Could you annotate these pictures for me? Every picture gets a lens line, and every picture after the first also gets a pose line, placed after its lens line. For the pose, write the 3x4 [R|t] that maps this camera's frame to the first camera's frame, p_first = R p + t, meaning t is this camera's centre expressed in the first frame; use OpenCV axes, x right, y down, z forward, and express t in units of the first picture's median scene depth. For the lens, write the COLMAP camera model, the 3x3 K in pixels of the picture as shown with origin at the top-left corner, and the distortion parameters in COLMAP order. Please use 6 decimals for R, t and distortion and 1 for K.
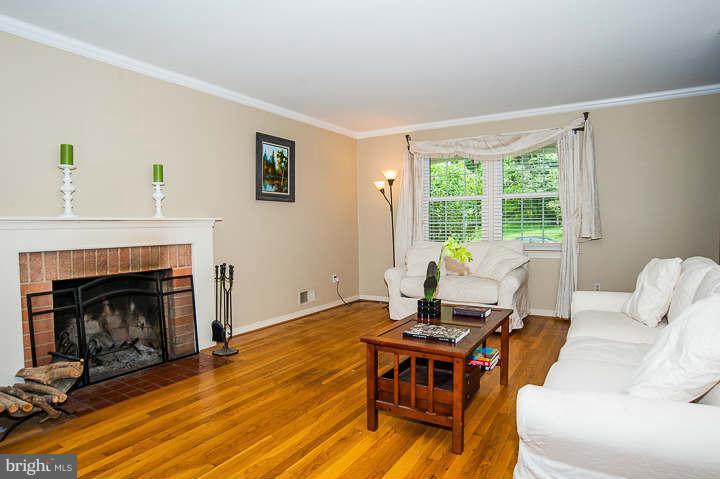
lens RADIAL K [[459.4, 0, 356.8], [0, 459.4, 247.8], [0, 0, 1]] dist [-0.070118, 0.002401]
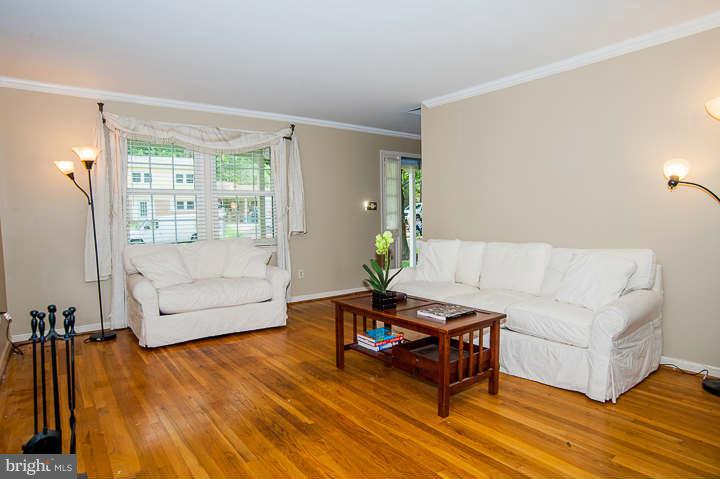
lens RADIAL K [[417.6, 0, 407.4], [0, 417.6, 241.3], [0, 0, 1]] dist [-0.032805, 0.001462]
pose [[0.303552, -0.057296, 0.951091, -0.447875], [0.057888, 0.997455, 0.041614, -0.025424], [-0.951055, 0.042424, 0.306096, 0.391108]]
